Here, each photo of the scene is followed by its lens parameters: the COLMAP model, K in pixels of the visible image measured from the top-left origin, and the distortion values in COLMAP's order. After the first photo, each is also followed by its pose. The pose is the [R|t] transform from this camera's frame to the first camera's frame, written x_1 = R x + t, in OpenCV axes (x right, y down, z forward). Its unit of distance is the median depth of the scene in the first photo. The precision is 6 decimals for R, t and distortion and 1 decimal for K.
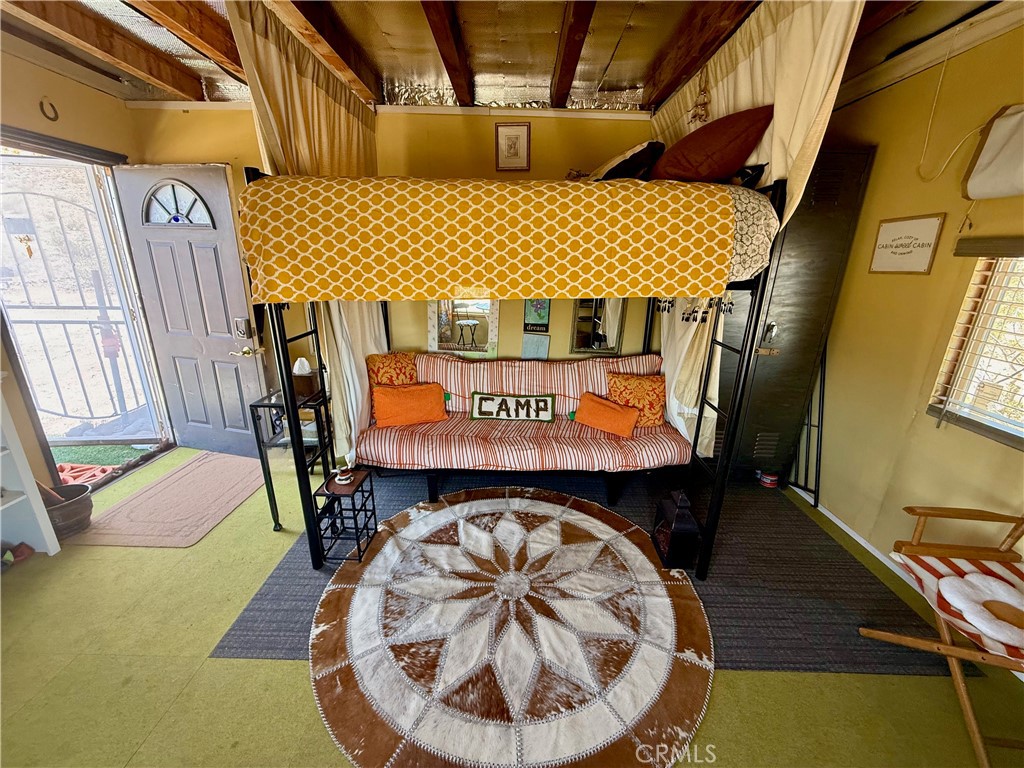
lens RADIAL K [[412.6, 0, 510.4], [0, 412.6, 385.6], [0, 0, 1]] dist [-0.001655, 0.000137]
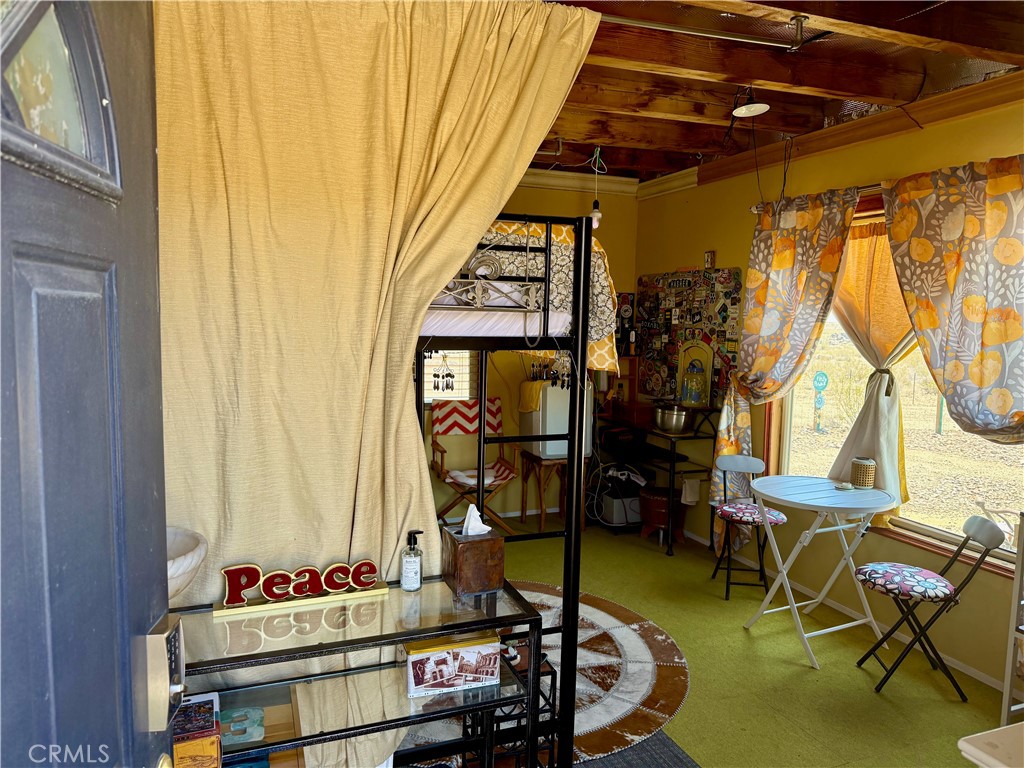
lens RADIAL K [[708.6, 0, 496.5], [0, 708.6, 388.4], [0, 0, 1]] dist [0.006763, -0.055438]
pose [[-0.355539, -0.118565, 0.927111, -1.375332], [0.263935, 0.938815, 0.221279, -0.414420], [-0.896622, 0.323370, -0.302492, 1.226779]]
